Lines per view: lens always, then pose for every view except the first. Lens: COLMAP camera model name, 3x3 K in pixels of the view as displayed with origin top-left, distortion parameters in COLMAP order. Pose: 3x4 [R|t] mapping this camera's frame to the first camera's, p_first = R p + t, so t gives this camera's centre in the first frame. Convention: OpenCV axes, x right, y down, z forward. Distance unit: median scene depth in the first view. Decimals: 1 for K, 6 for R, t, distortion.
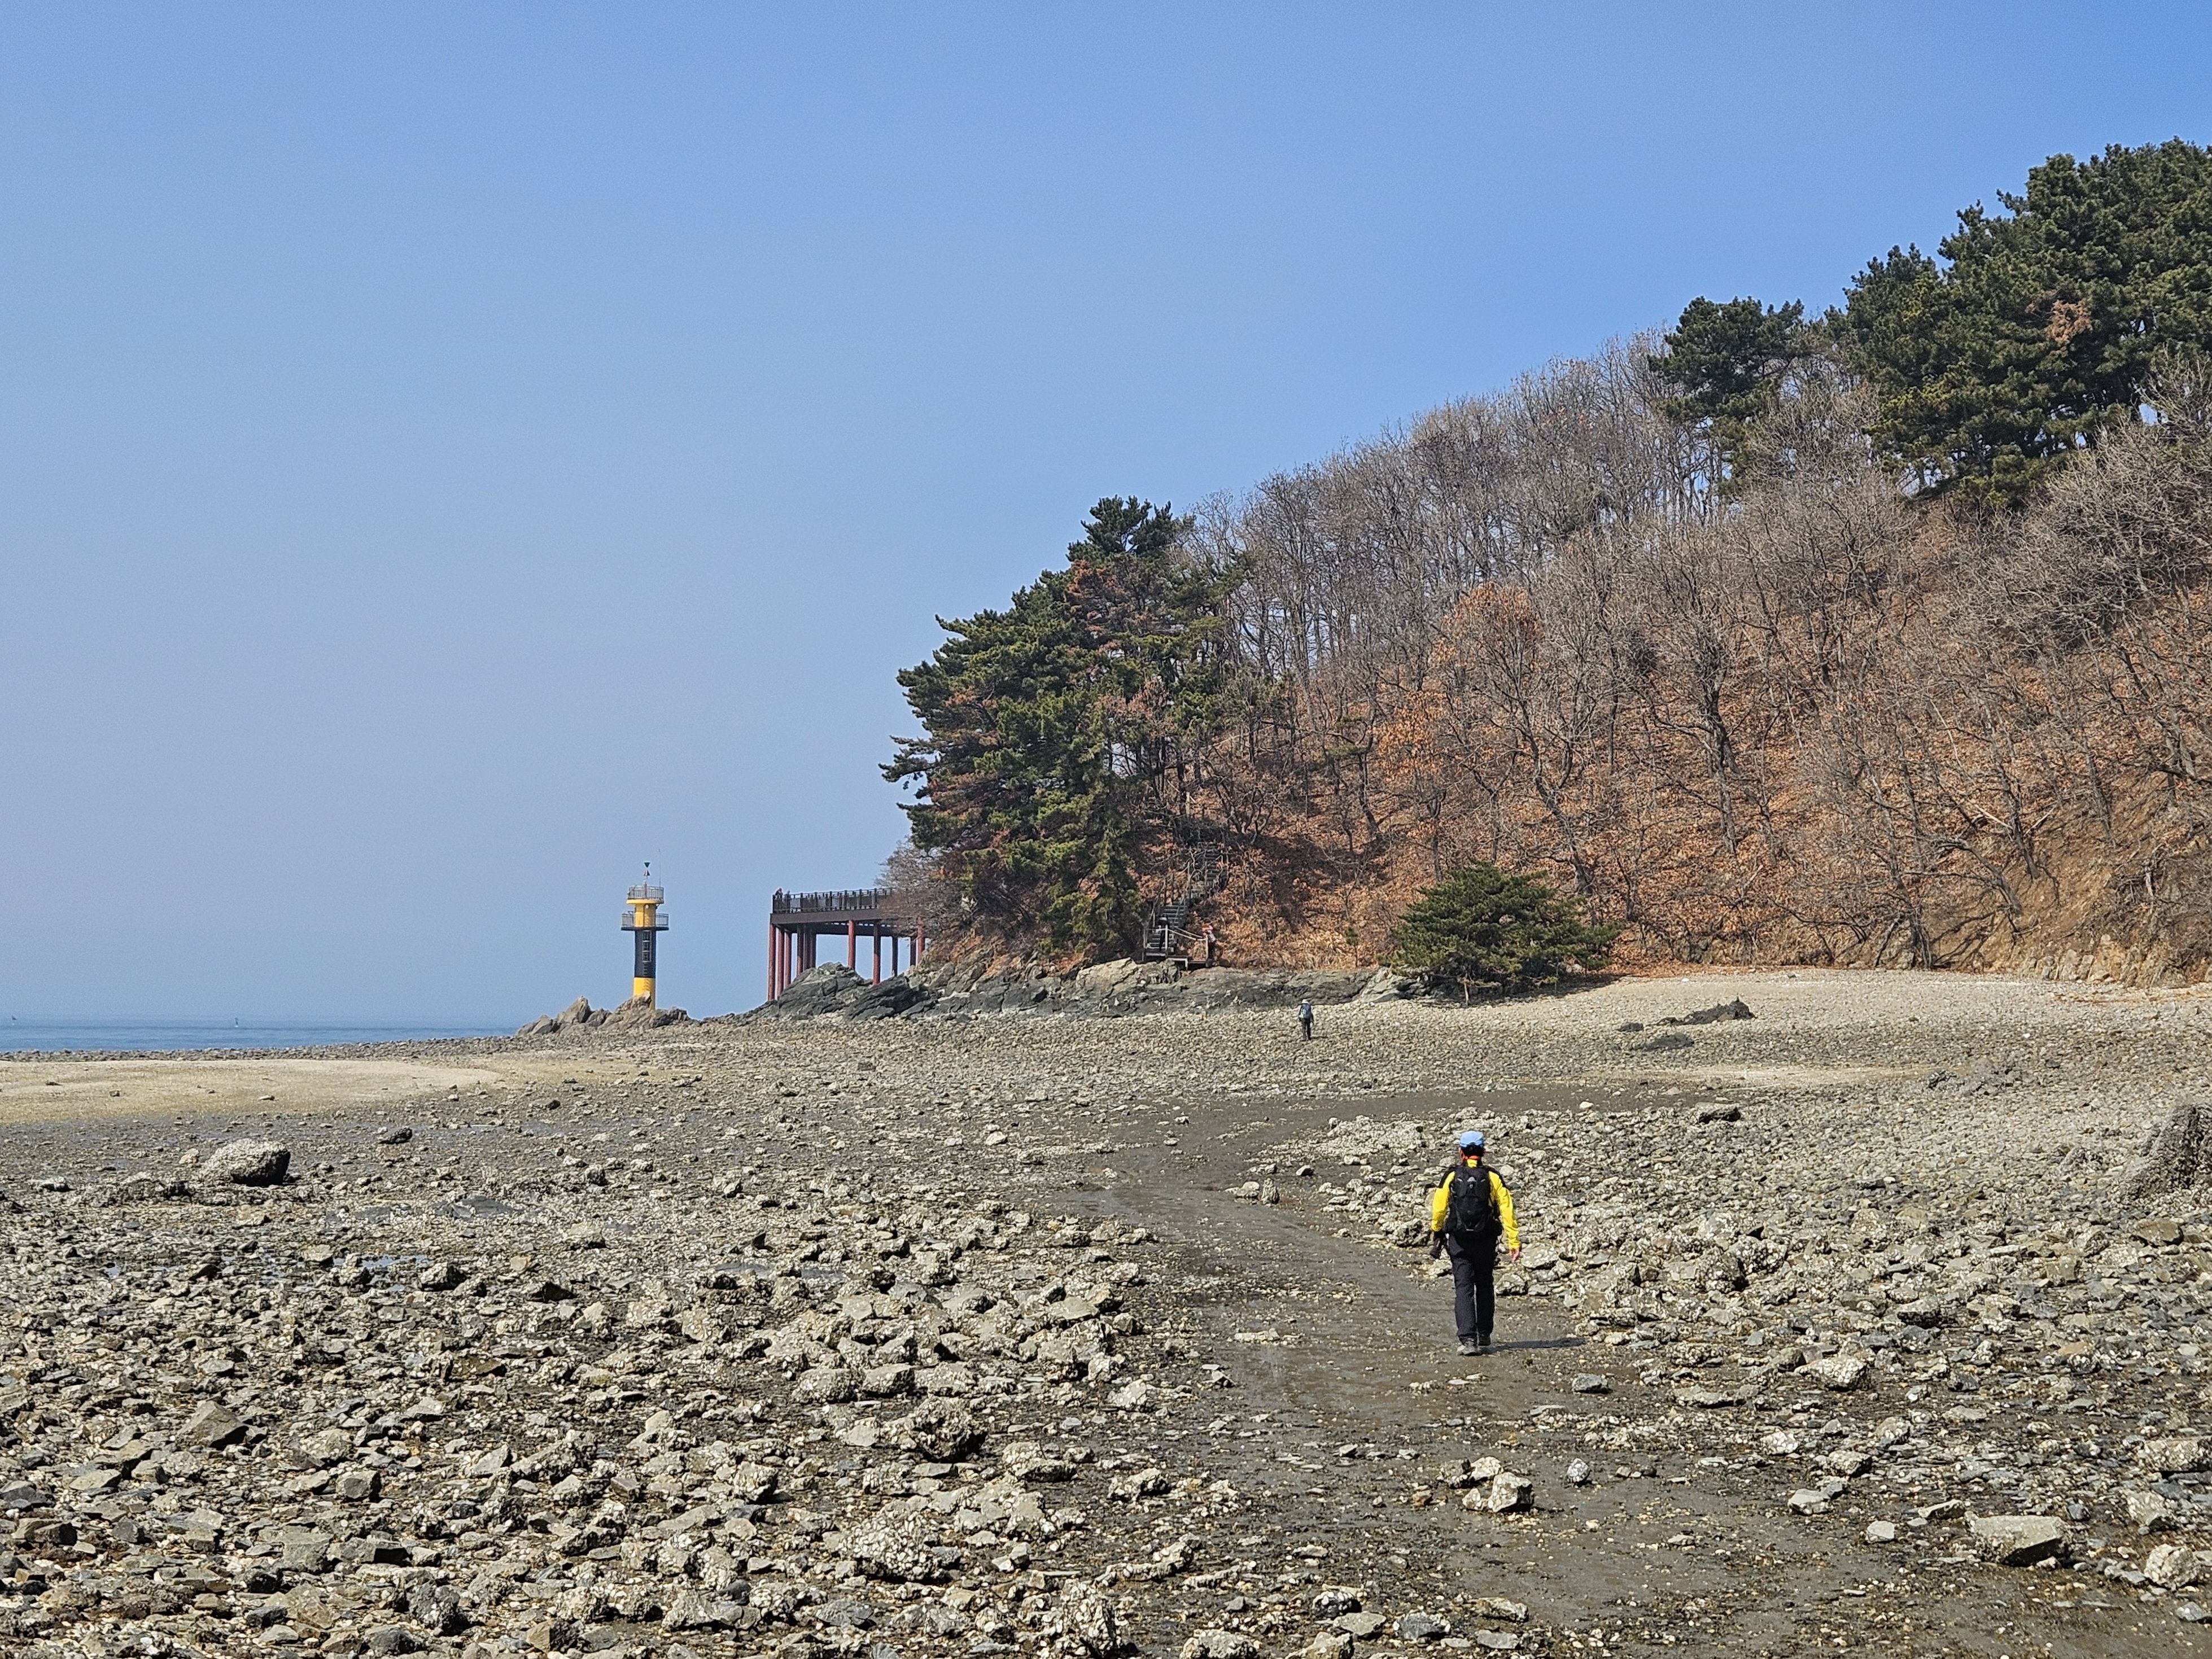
lens RADIAL K [[2657.2, 0, 1104.3], [0, 2657.2, 831.0], [0, 0, 1]] dist [-0.031106, 0.000000]
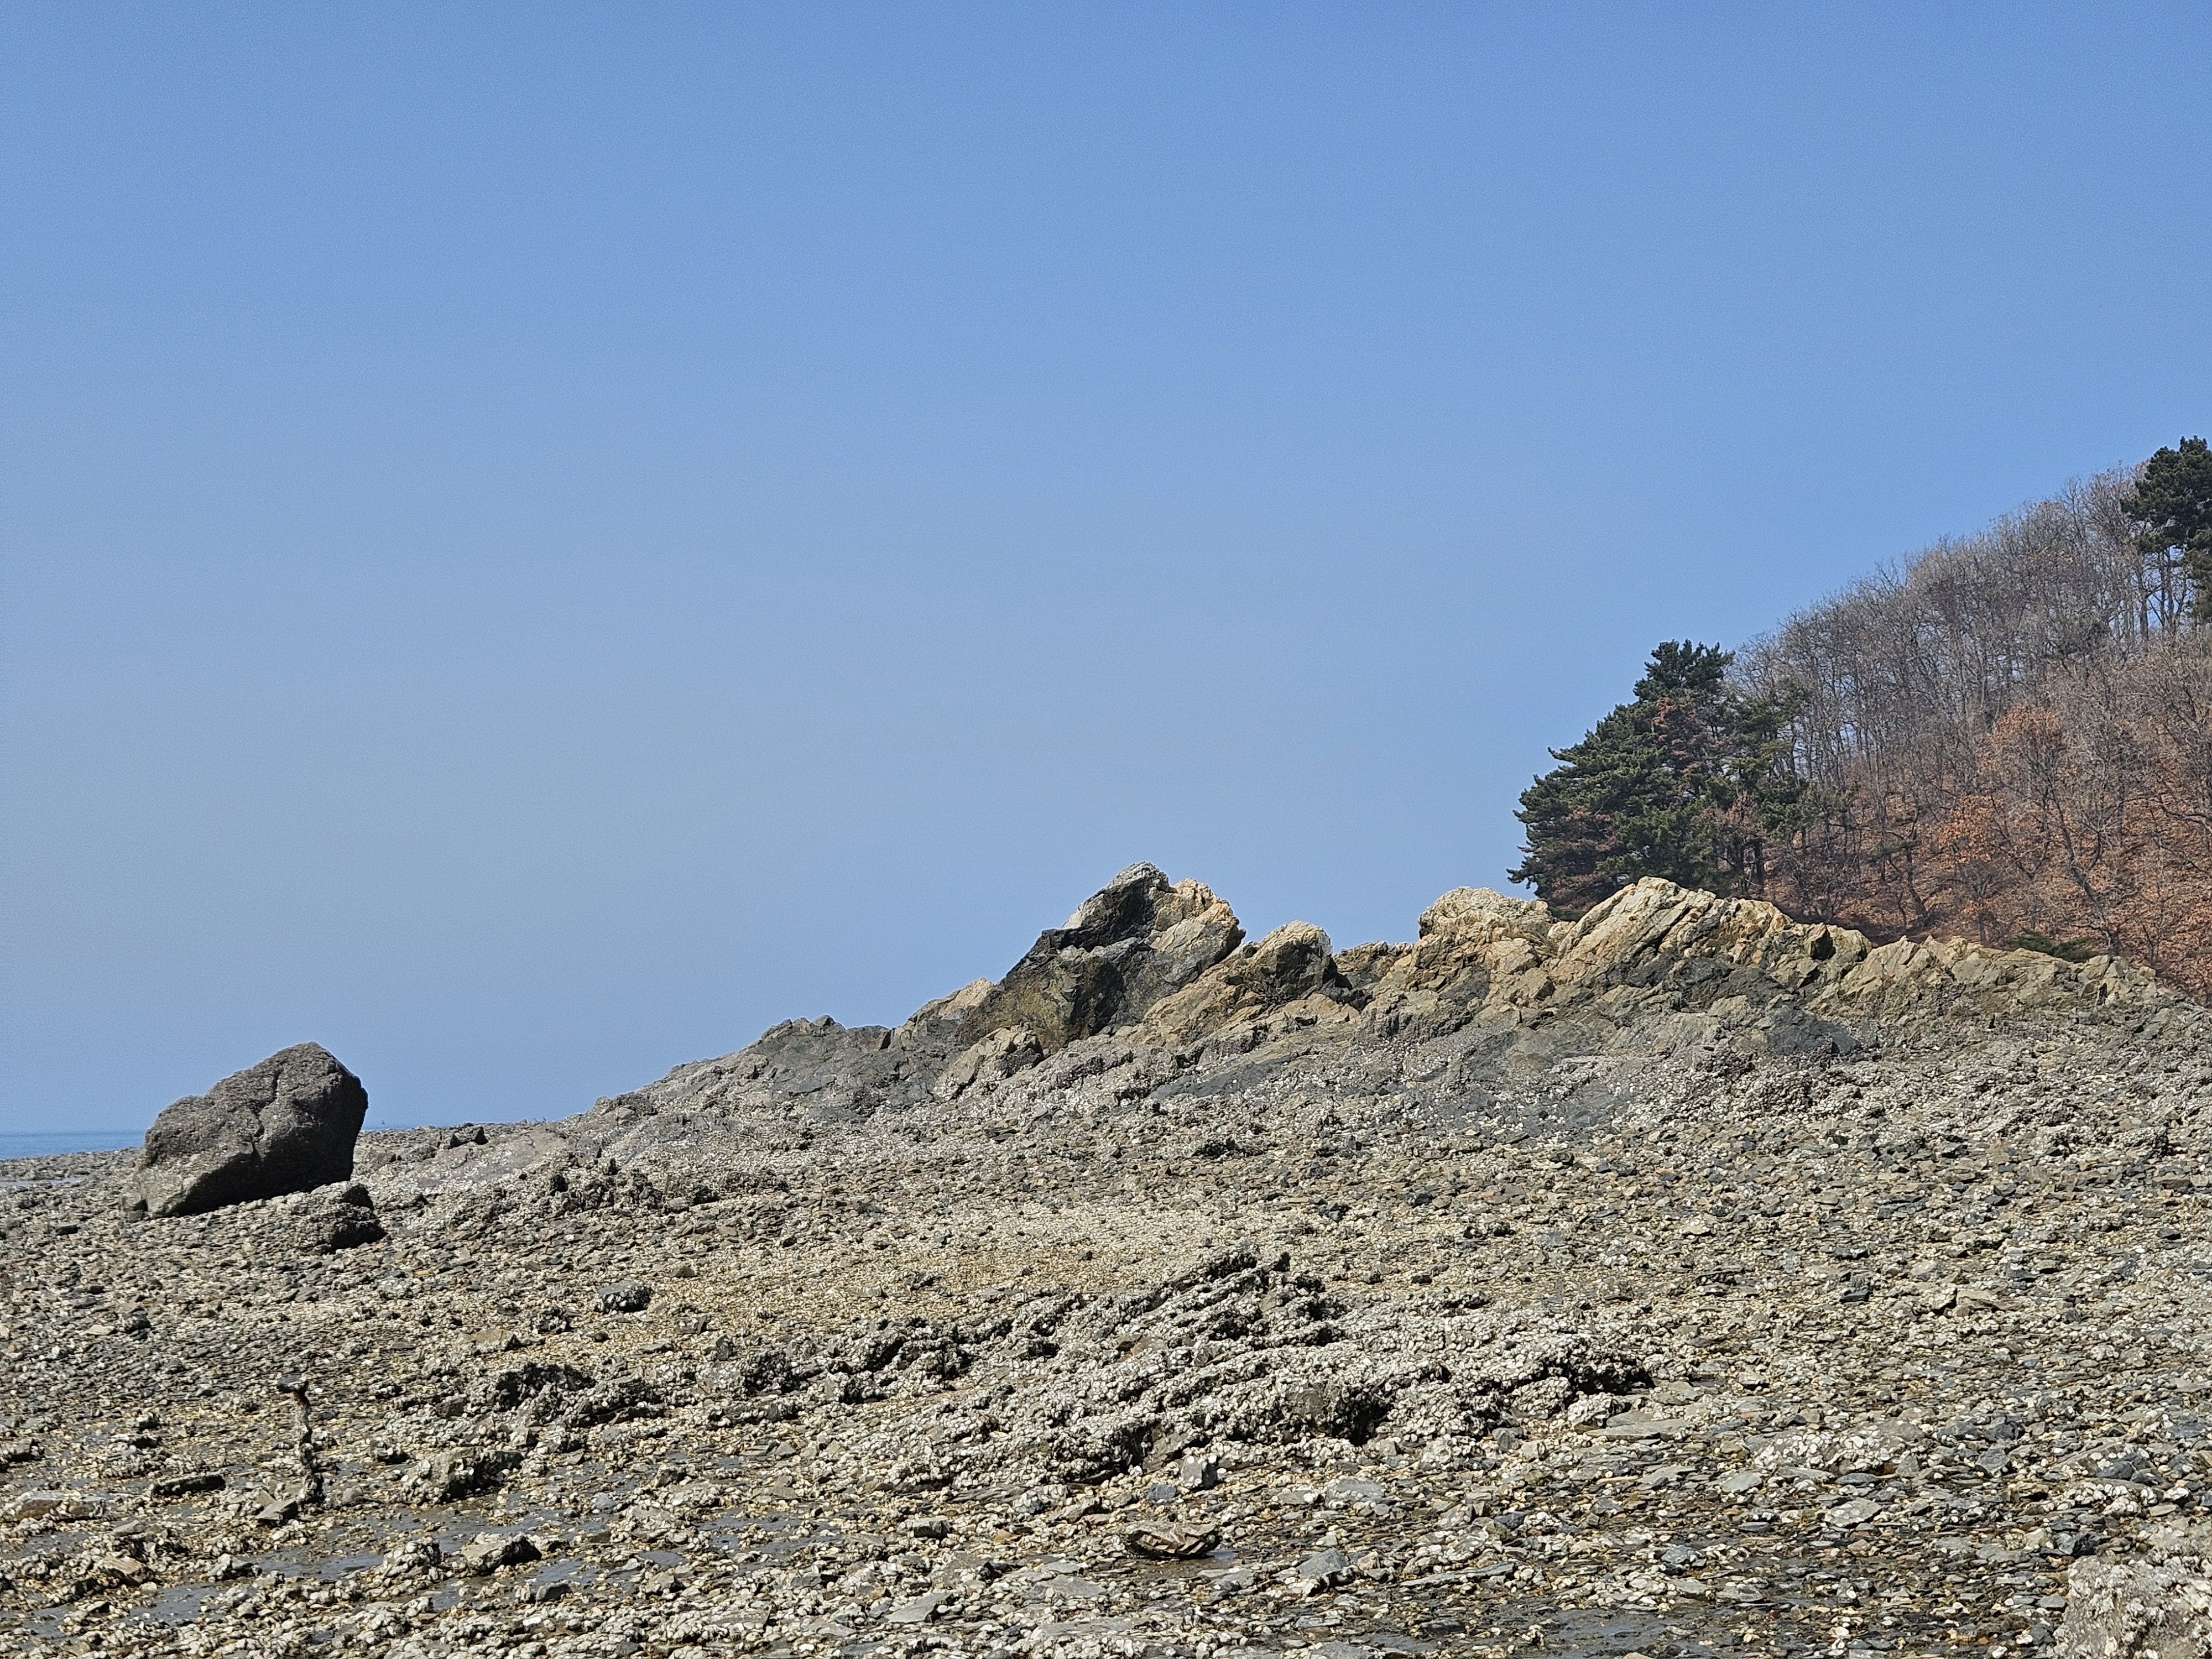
lens RADIAL K [[2657.4, 0, 1107.2], [0, 2657.4, 830.1], [0, 0, 1]] dist [-0.031106, 0.000000]
pose [[0.990681, -0.036885, -0.131115, -0.096623], [0.031821, 0.998672, -0.040513, 0.000654], [0.132435, 0.035963, 0.990539, -0.228397]]
